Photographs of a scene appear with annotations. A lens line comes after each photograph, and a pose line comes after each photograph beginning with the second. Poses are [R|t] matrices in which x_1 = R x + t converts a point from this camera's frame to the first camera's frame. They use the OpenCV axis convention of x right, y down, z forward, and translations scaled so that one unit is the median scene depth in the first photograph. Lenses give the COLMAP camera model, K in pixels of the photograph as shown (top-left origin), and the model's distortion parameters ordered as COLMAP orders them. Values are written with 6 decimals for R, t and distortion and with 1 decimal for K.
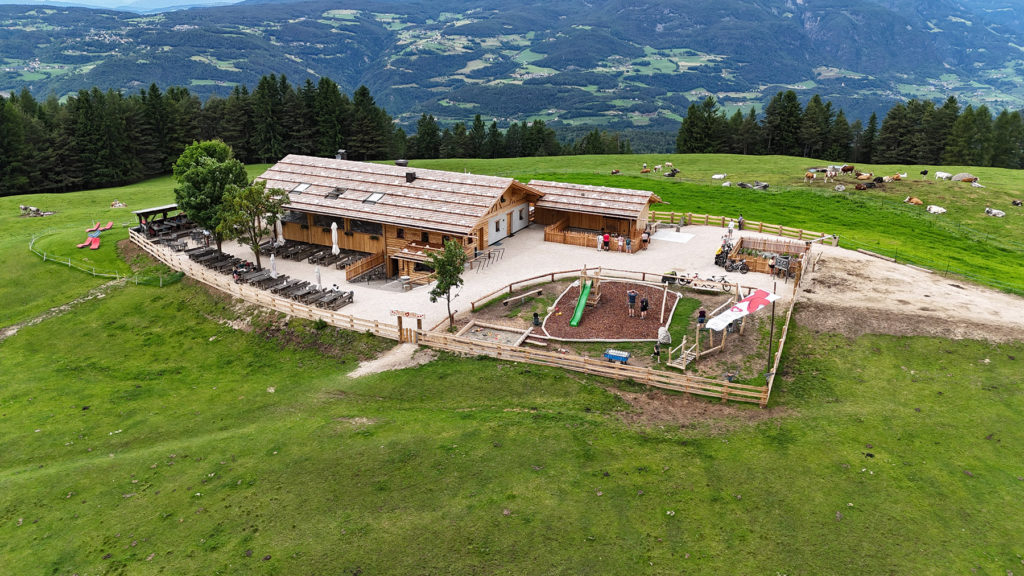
lens RADIAL K [[735.1, 0, 512.0], [0, 735.1, 288.0], [0, 0, 1]] dist [0.001305, -0.021994]
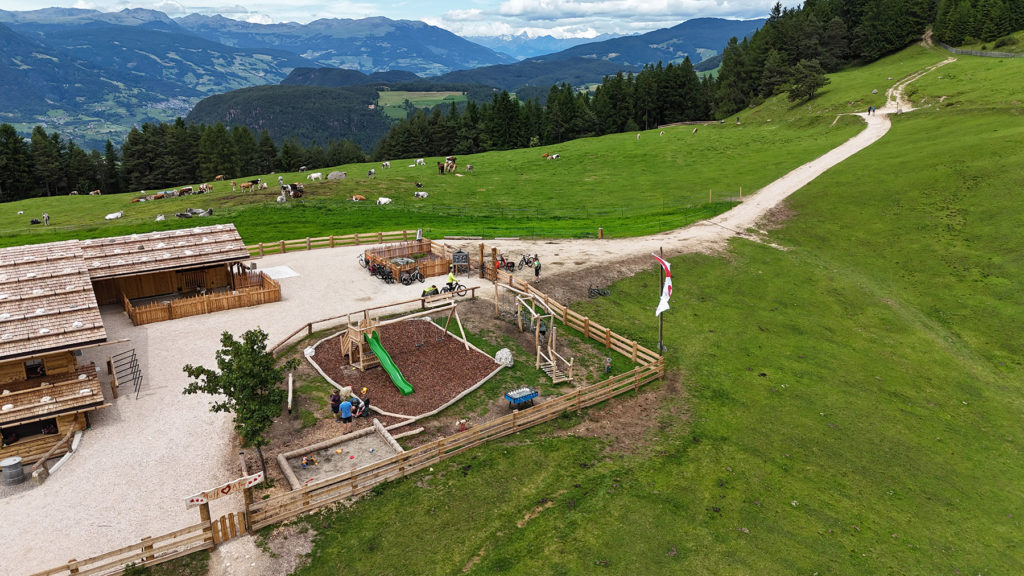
lens RADIAL K [[735.1, 0, 512.0], [0, 735.1, 288.0], [0, 0, 1]] dist [0.001305, -0.021994]
pose [[0.478429, -0.252952, 0.840905, -0.432400], [0.290821, 0.949213, 0.120070, -0.100549], [-0.828570, 0.187108, 0.527695, 0.506461]]
